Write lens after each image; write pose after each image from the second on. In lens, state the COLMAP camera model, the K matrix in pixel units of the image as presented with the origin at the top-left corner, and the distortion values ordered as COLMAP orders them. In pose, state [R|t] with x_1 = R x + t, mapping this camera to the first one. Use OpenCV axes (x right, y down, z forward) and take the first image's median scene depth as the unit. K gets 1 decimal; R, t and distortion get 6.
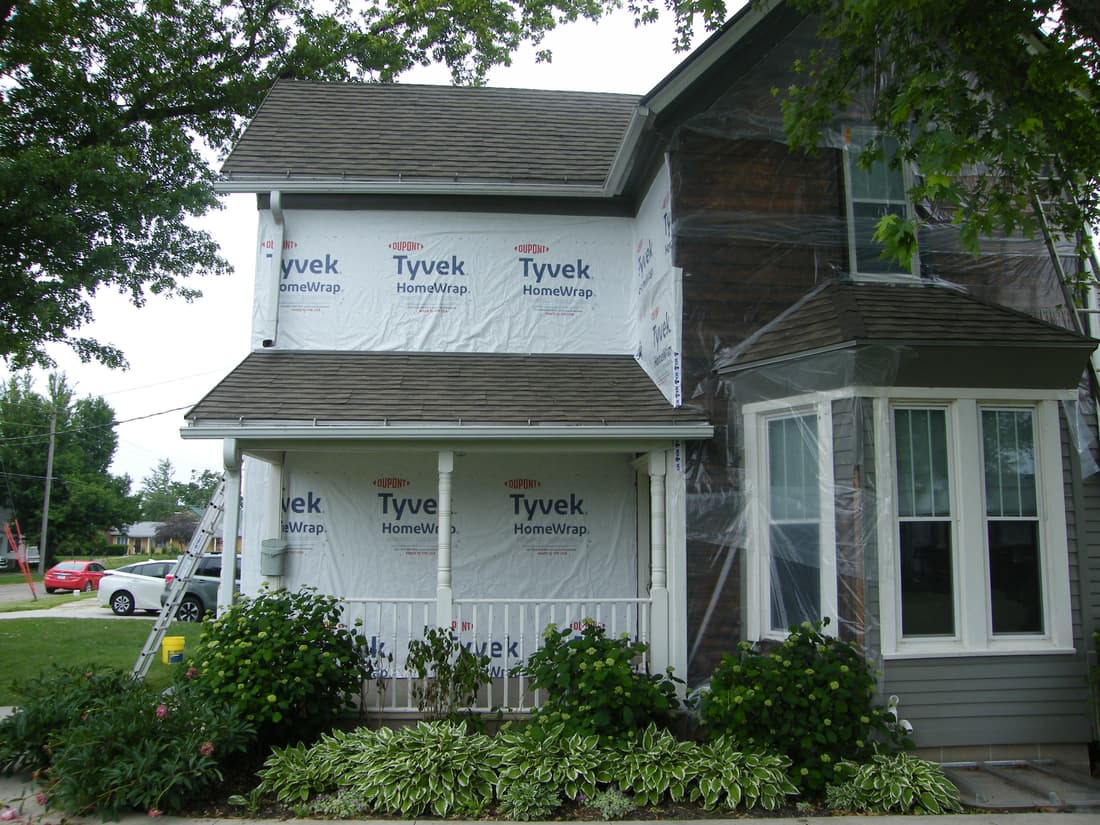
lens RADIAL K [[868.8, 0, 550.0], [0, 868.8, 412.5], [0, 0, 1]] dist [-0.144392, 0.116325]
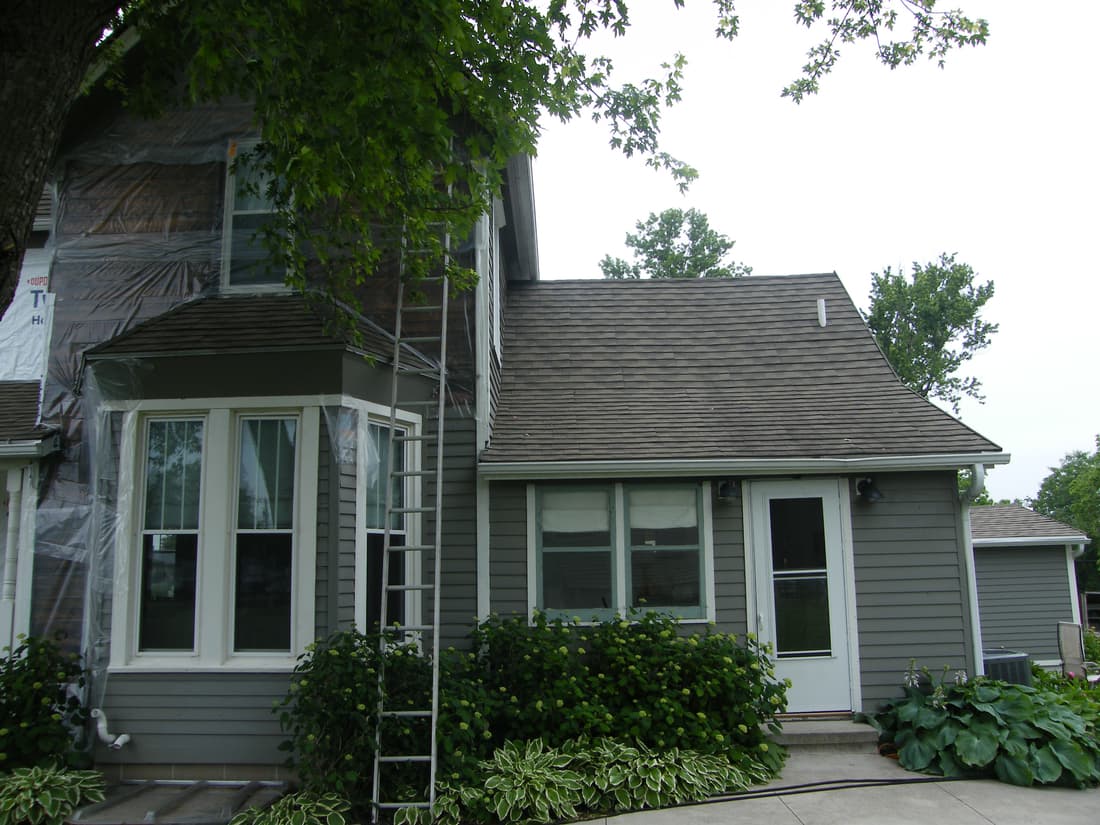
lens RADIAL K [[868.8, 0, 550.0], [0, 868.8, 412.5], [0, 0, 1]] dist [-0.144392, 0.116325]
pose [[0.995202, -0.036990, -0.090584, 0.952197], [0.035243, 0.999162, -0.020816, 0.021770], [0.091278, 0.017523, 0.995671, 0.050978]]
